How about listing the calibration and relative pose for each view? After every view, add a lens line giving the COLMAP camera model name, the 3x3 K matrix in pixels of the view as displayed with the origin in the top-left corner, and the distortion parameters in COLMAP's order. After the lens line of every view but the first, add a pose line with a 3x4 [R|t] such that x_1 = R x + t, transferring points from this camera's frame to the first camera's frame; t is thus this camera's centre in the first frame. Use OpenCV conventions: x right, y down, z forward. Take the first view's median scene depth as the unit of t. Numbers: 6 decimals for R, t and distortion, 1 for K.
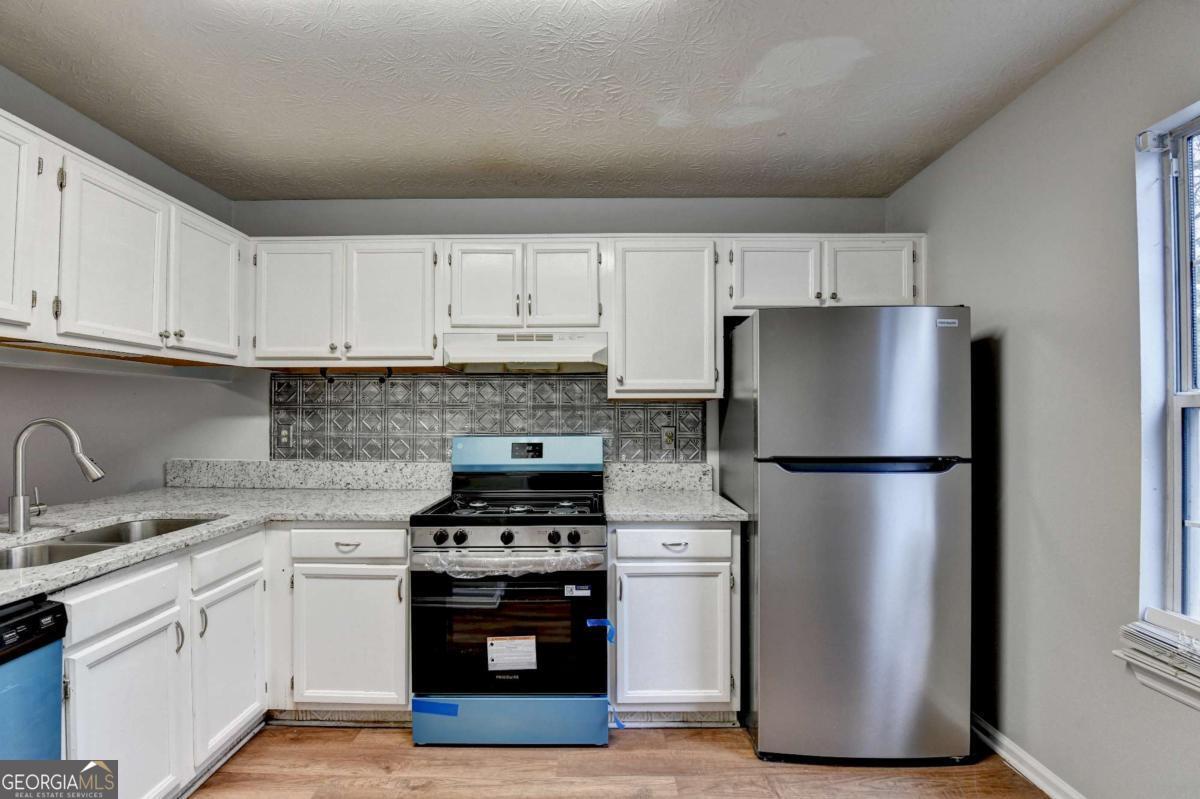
lens RADIAL K [[502.9, 0, 606.5], [0, 502.9, 411.1], [0, 0, 1]] dist [-0.021500, -0.000836]
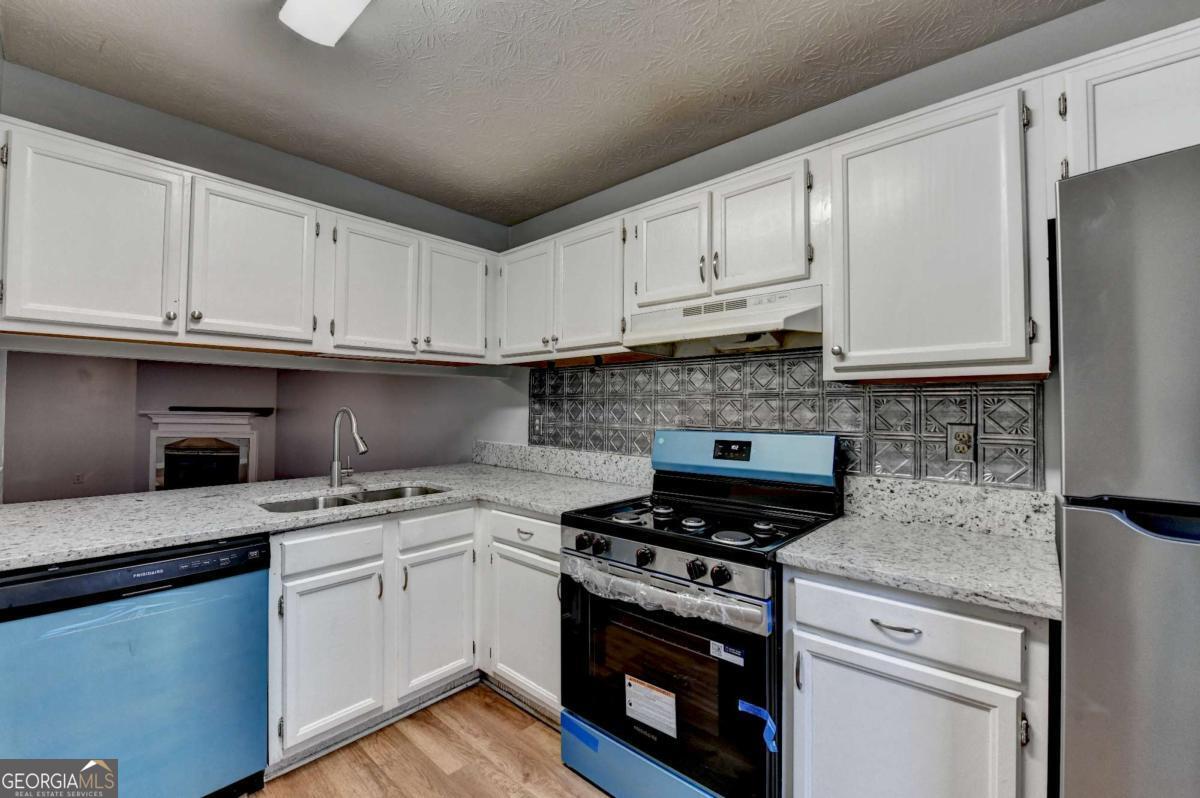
lens RADIAL K [[502.9, 0, 590.3], [0, 502.9, 394.8], [0, 0, 1]] dist [-0.021500, -0.000836]
pose [[0.727455, -0.015775, -0.685974, 0.274240], [0.003766, 0.999812, -0.018999, 0.006480], [0.686145, 0.011237, 0.727378, 0.333162]]
